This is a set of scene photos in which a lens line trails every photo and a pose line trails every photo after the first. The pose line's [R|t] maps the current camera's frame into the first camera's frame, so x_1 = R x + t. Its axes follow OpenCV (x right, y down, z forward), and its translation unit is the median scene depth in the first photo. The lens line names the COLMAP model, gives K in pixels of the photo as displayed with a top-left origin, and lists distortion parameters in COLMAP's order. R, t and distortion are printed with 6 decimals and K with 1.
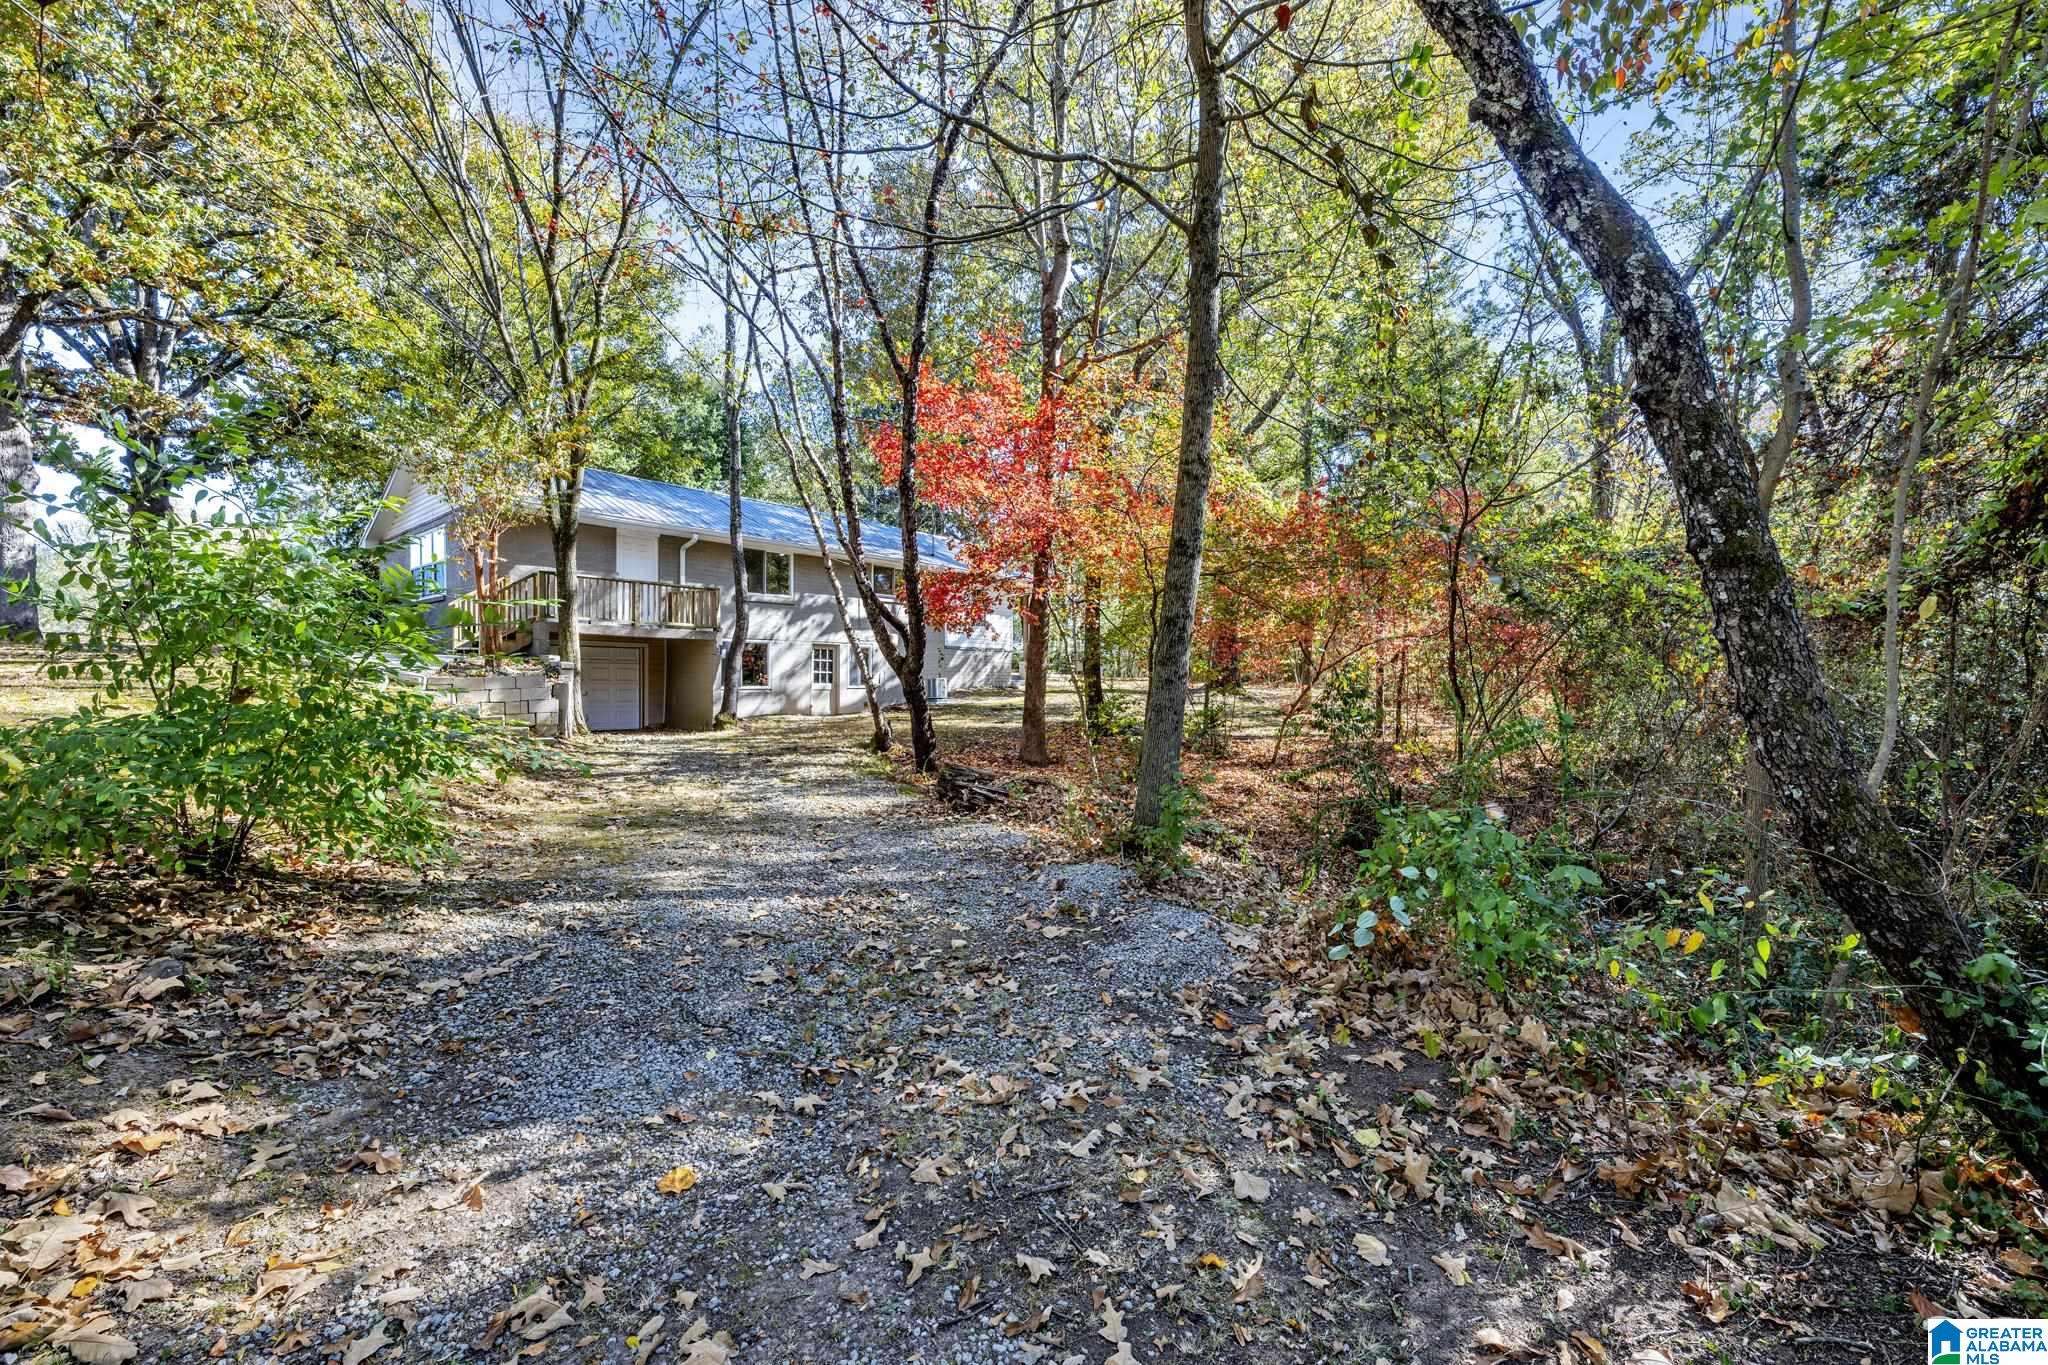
lens RADIAL K [[813.2, 0, 1029.9], [0, 813.2, 689.1], [0, 0, 1]] dist [0.003029, 0.000257]
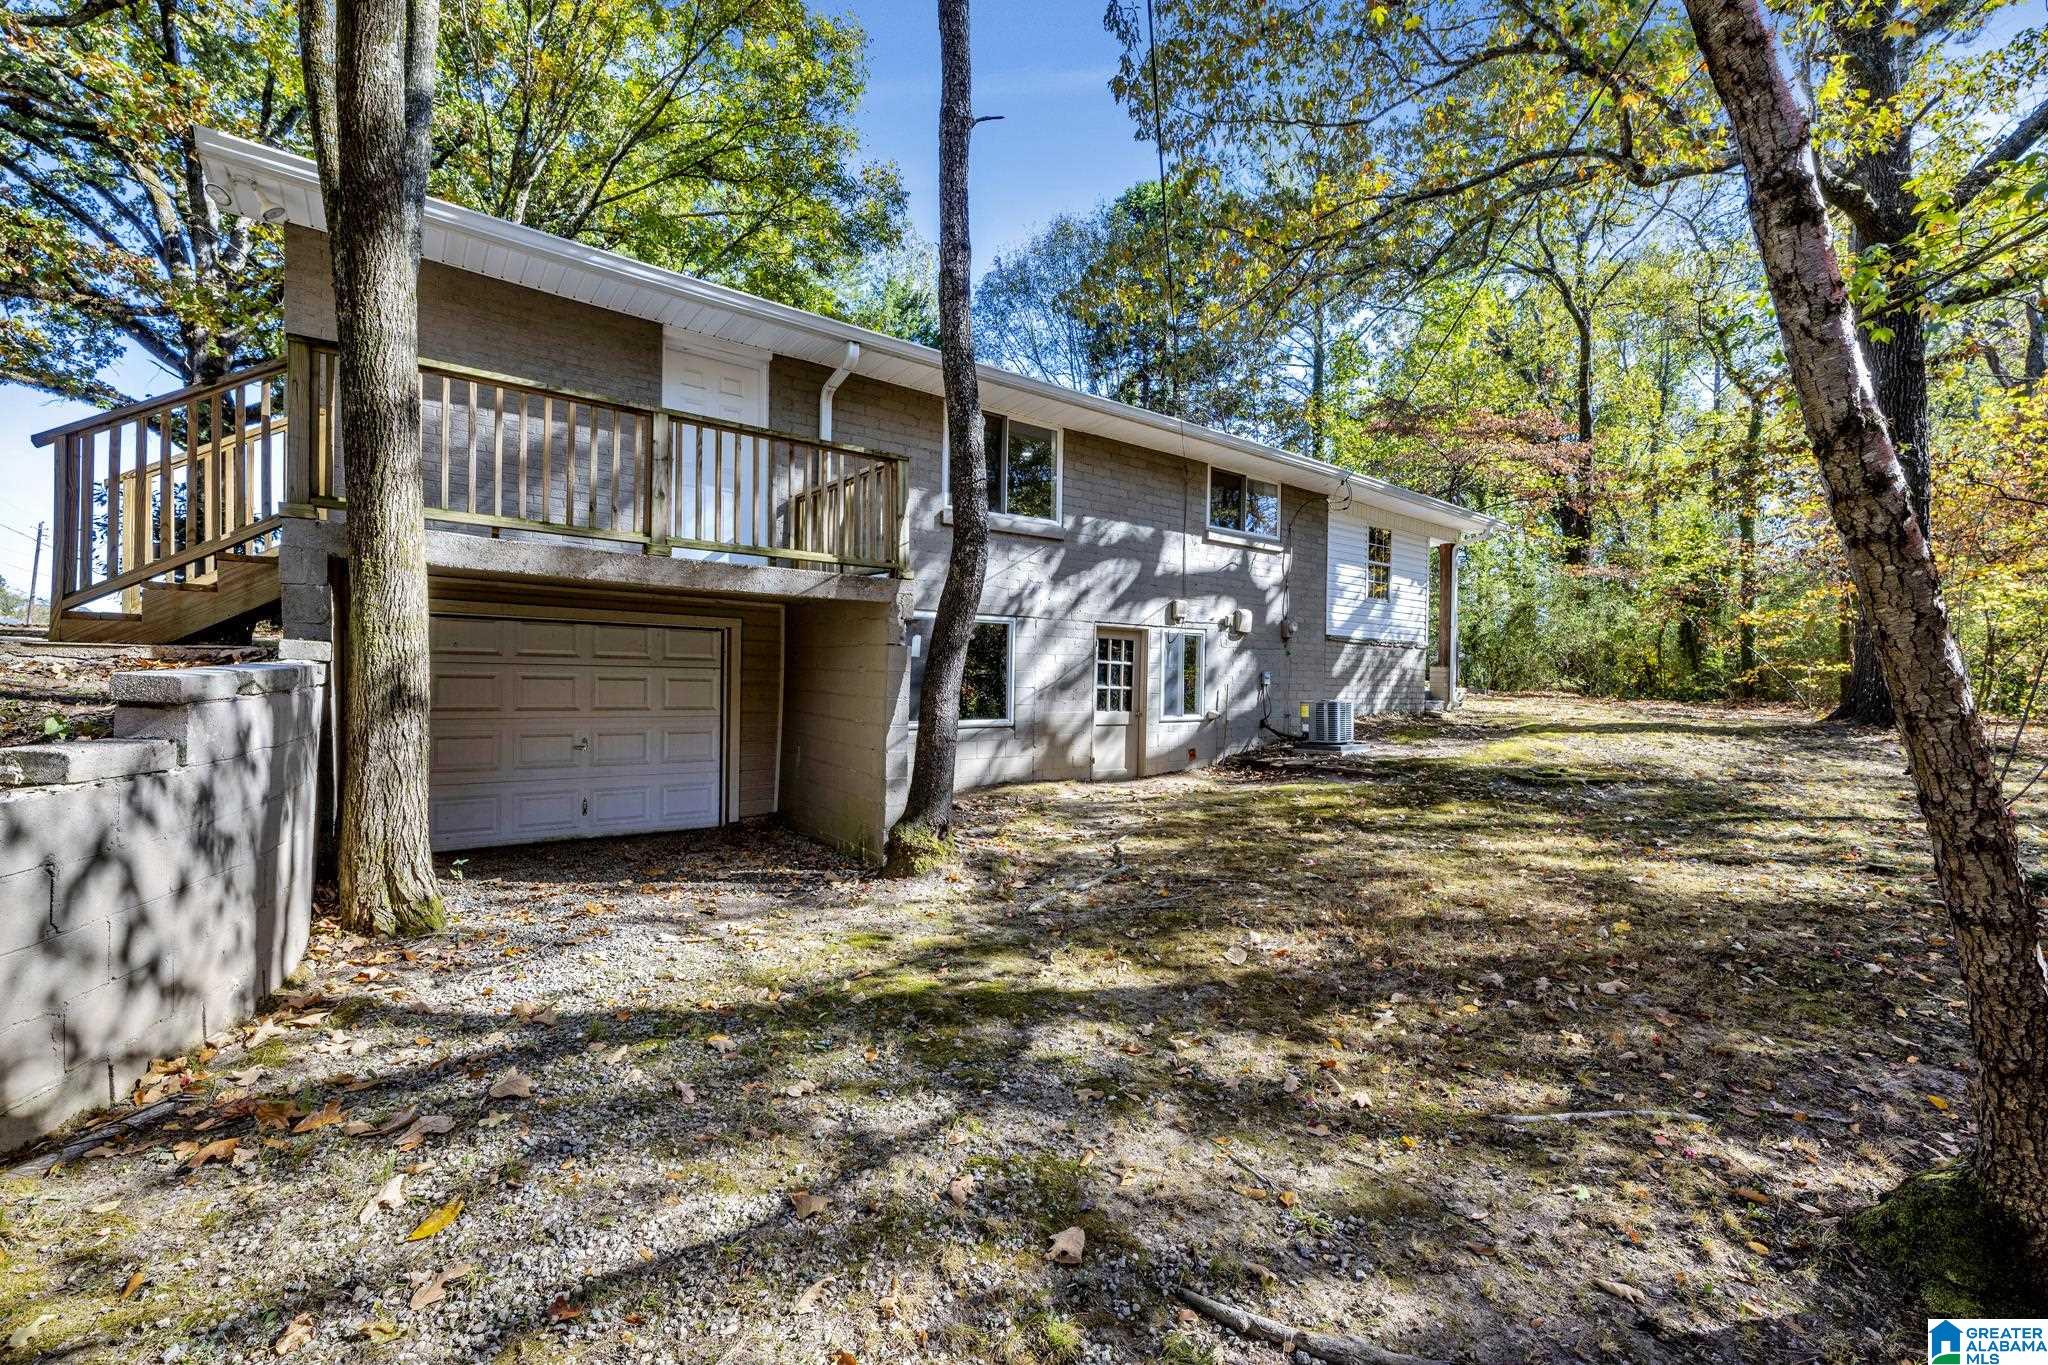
lens RADIAL K [[813.2, 0, 1029.9], [0, 813.2, 689.1], [0, 0, 1]] dist [0.003029, 0.000257]
pose [[0.974958, 0.015048, -0.221882, -0.203447], [-0.015205, 0.999884, 0.001002, -0.020372], [0.221871, 0.002397, 0.975073, 0.545470]]
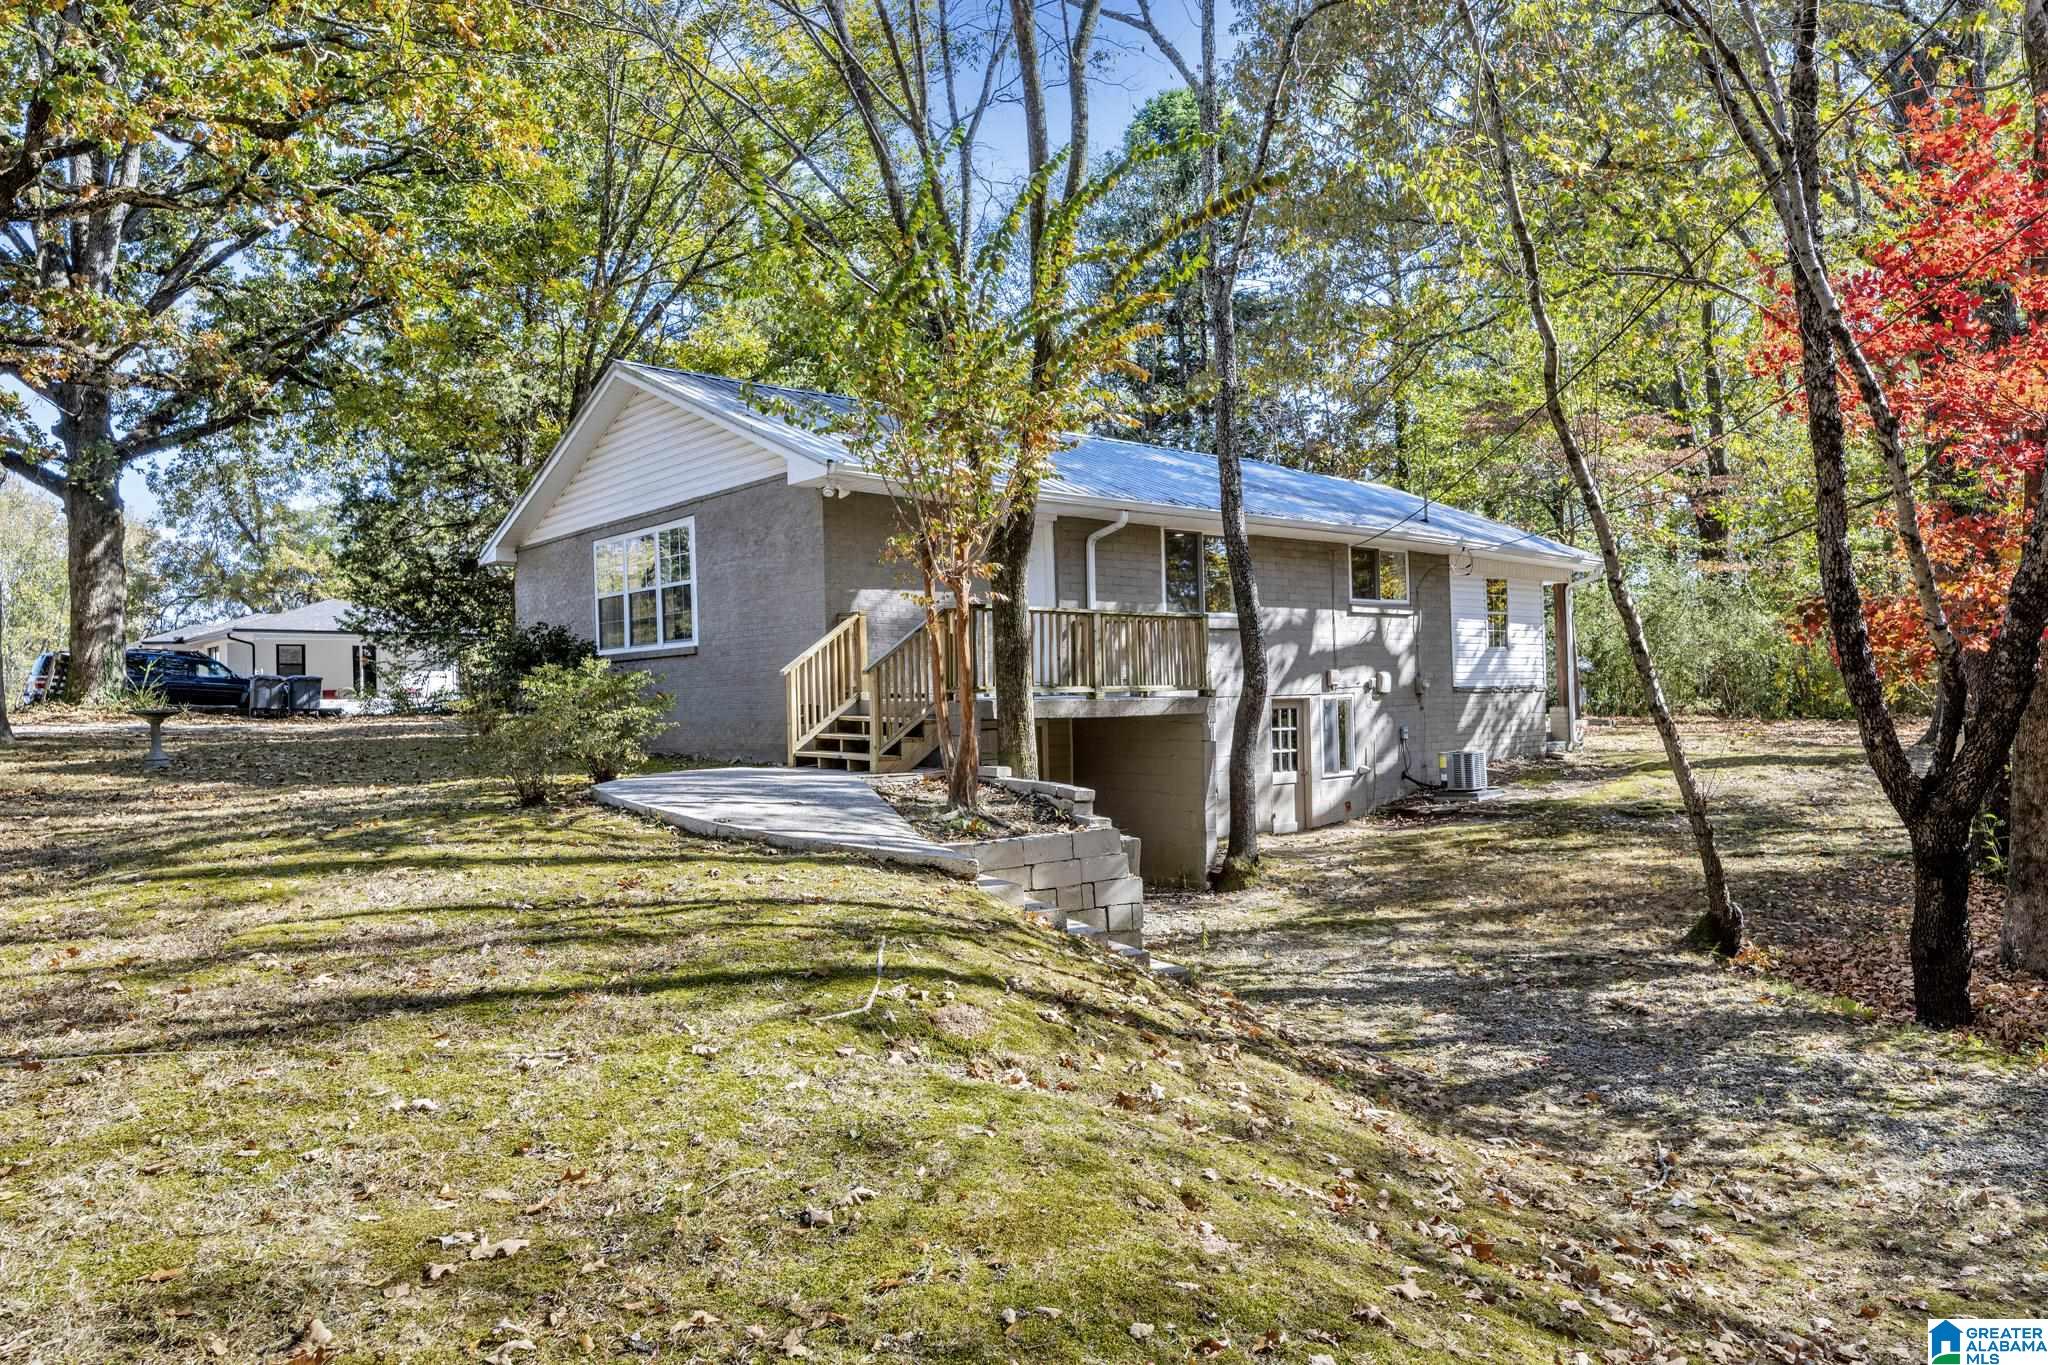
lens RADIAL K [[1347.2, 0, 1018.2], [0, 1347.2, 690.9], [0, 0, 1]] dist [0.000720, 0.000208]
pose [[0.989638, -0.031353, -0.140117, -0.312054], [0.029063, 0.999409, -0.018361, -0.050983], [0.140610, 0.014098, 0.989965, 0.096462]]
